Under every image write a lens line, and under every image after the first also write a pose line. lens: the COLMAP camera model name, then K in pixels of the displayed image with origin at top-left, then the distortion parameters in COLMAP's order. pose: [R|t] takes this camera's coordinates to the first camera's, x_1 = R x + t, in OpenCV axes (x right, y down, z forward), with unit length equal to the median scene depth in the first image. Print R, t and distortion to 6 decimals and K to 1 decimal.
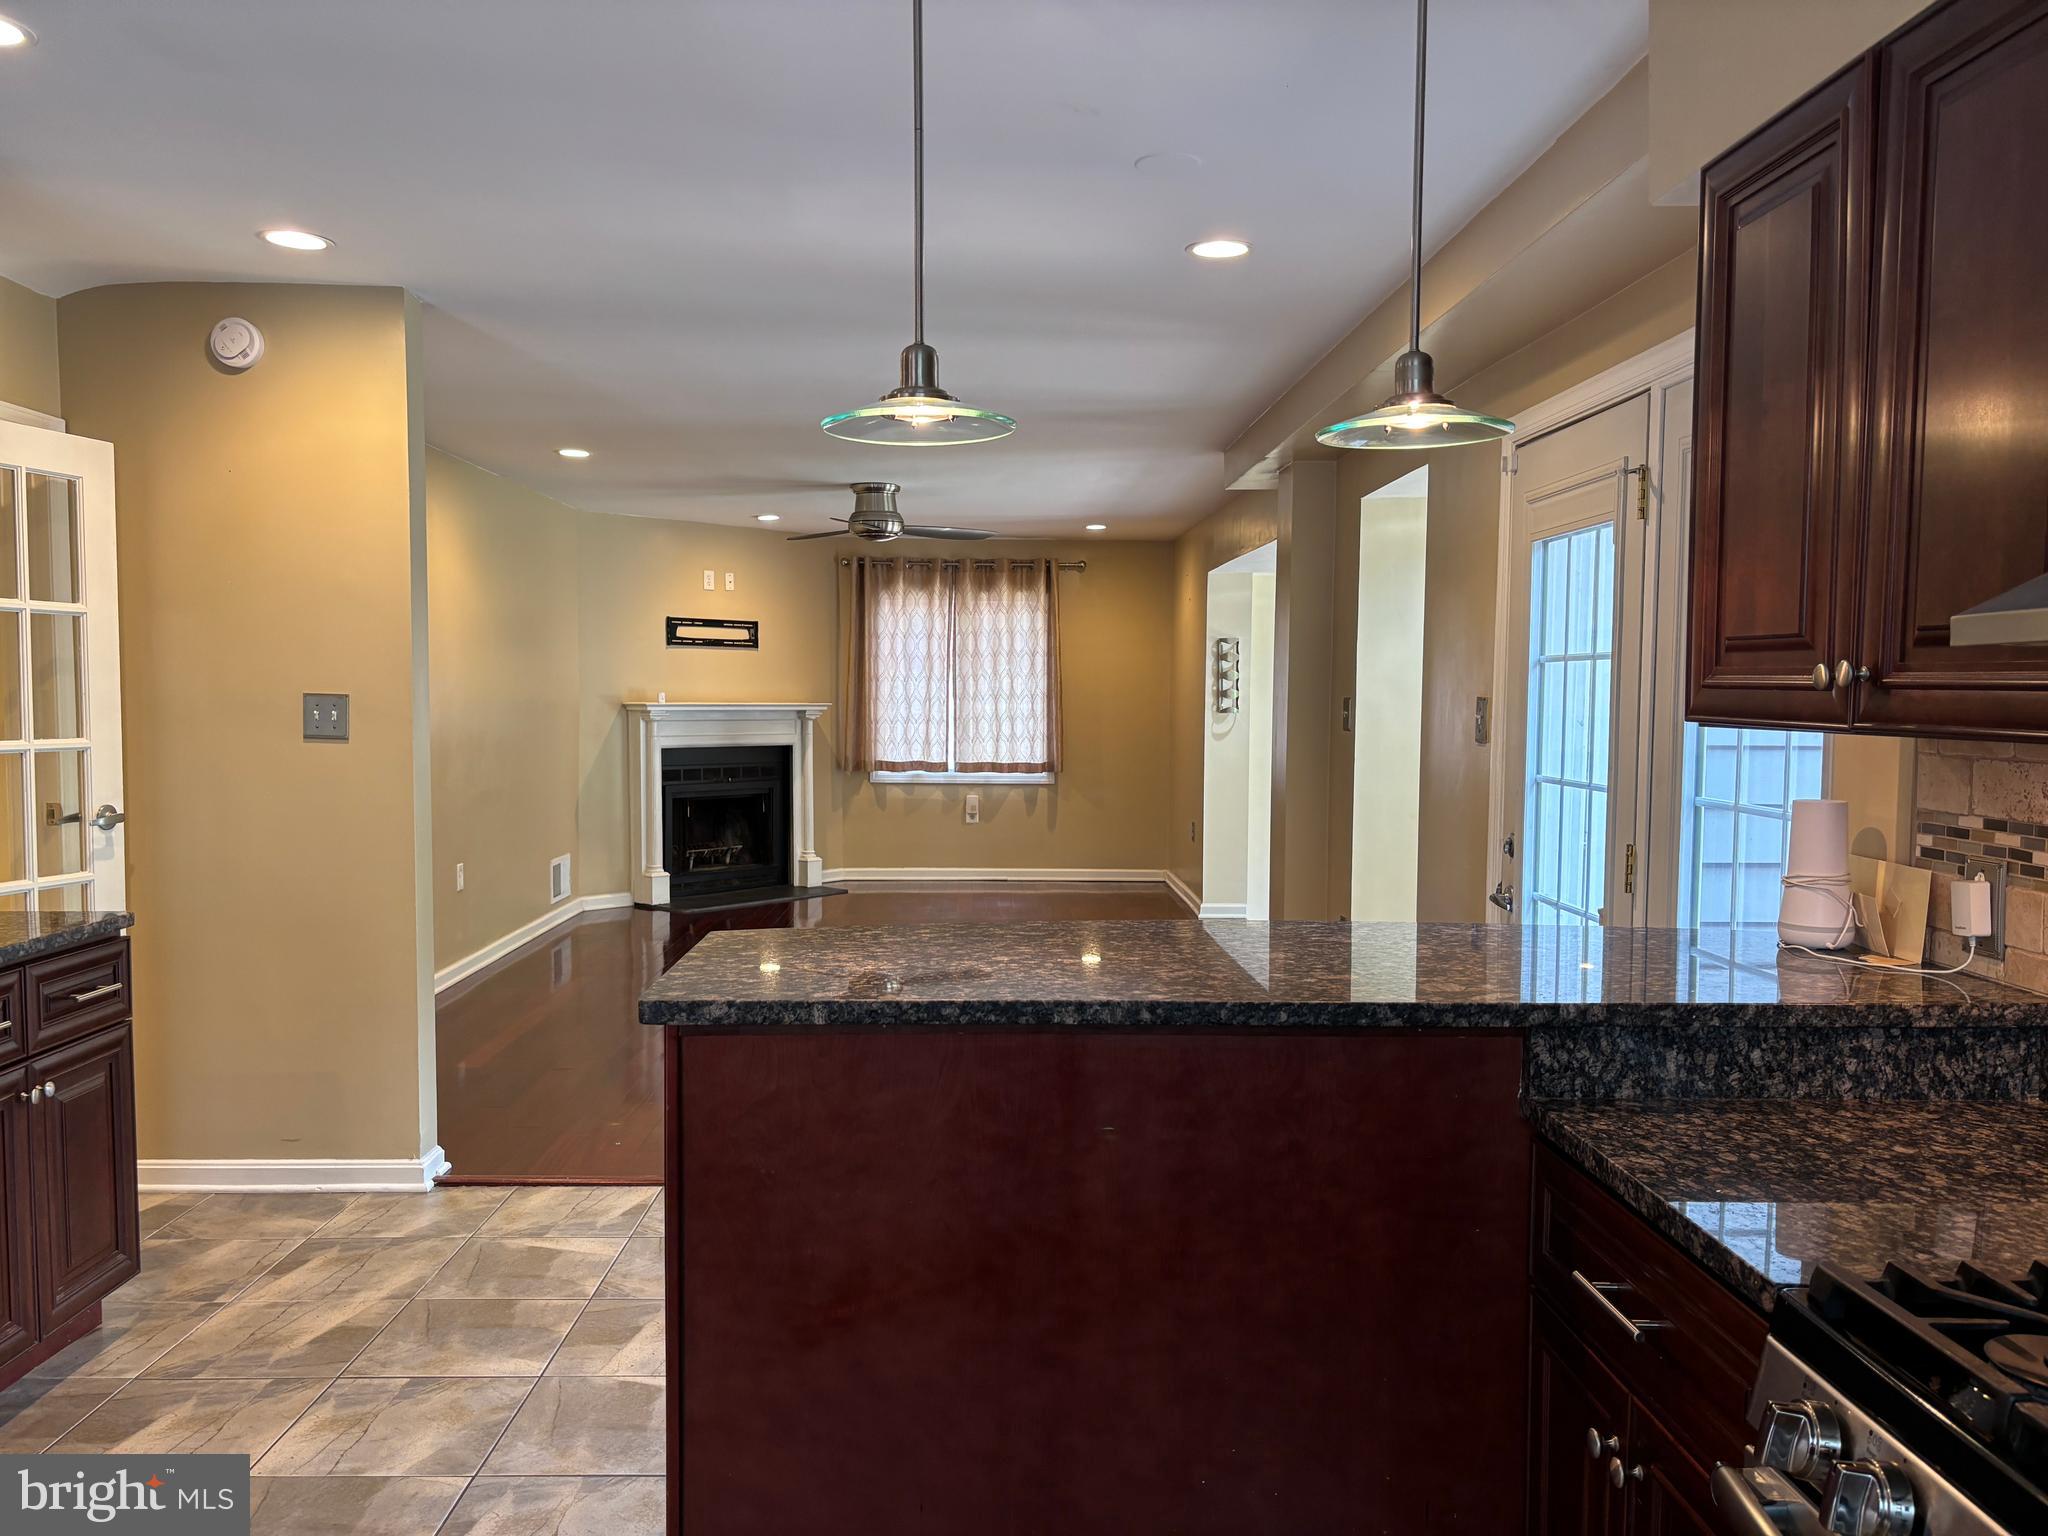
lens RADIAL K [[1533.5, 0, 1015.1], [0, 1533.5, 782.3], [0, 0, 1]] dist [0.000034, -0.003145]
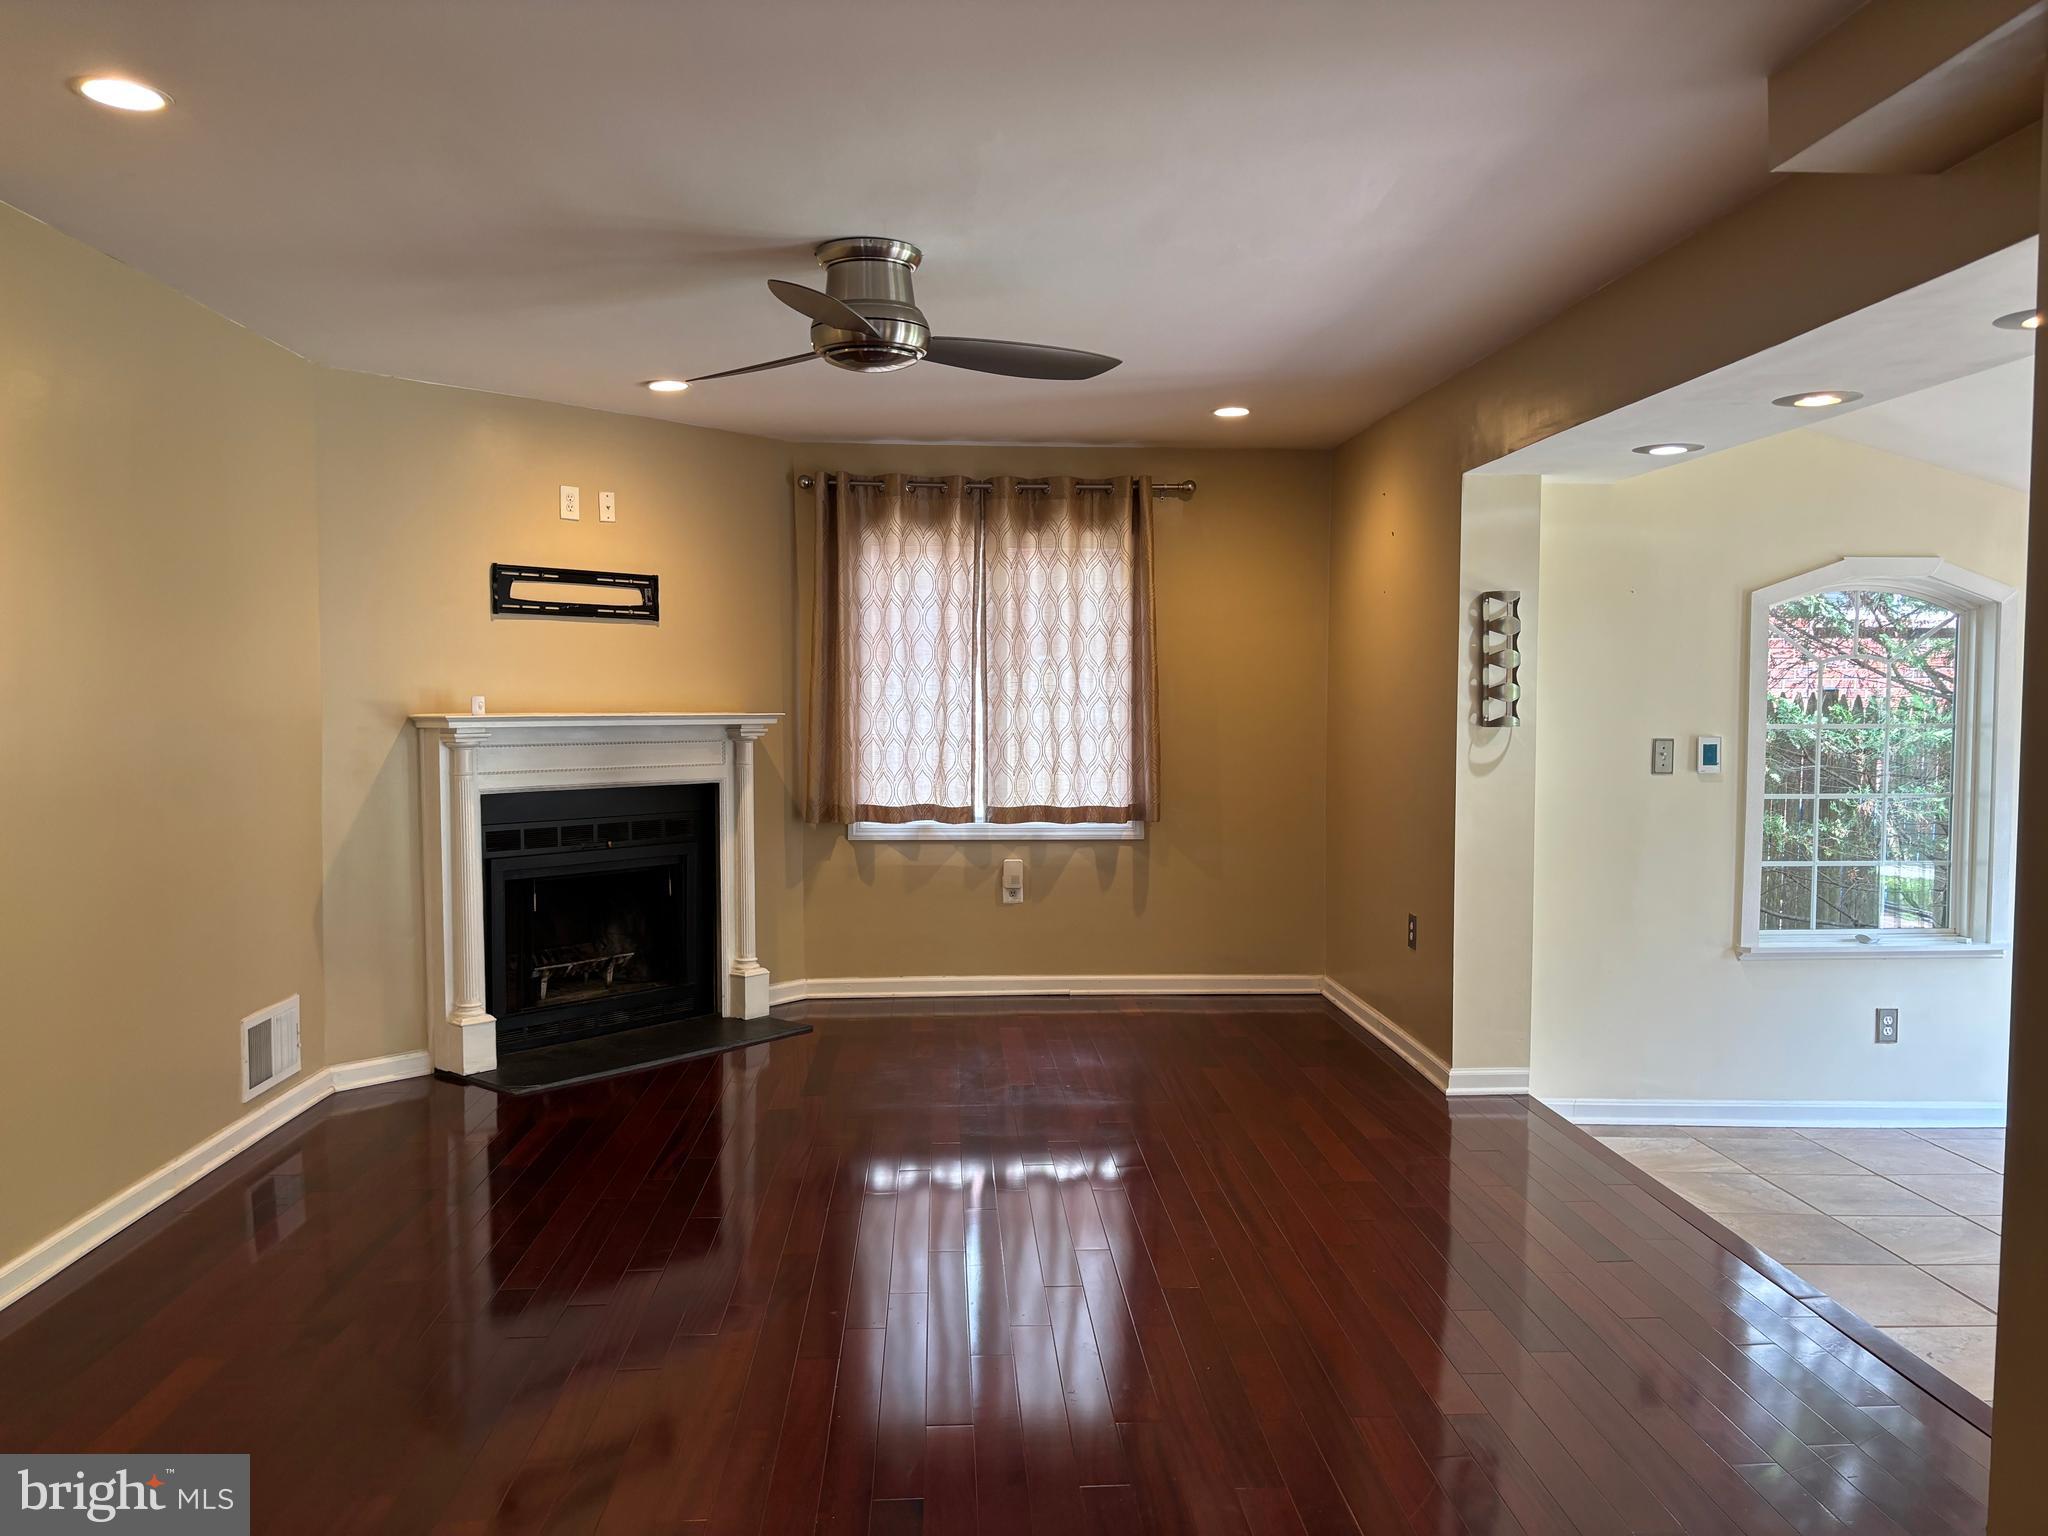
lens RADIAL K [[1533.5, 0, 1037.0], [0, 1533.5, 755.9], [0, 0, 1]] dist [0.000034, -0.003145]
pose [[0.999279, -0.007410, 0.037229, -0.042839], [0.008162, 0.999765, -0.020097, -0.021667], [-0.037072, 0.020386, 0.999105, 0.393586]]
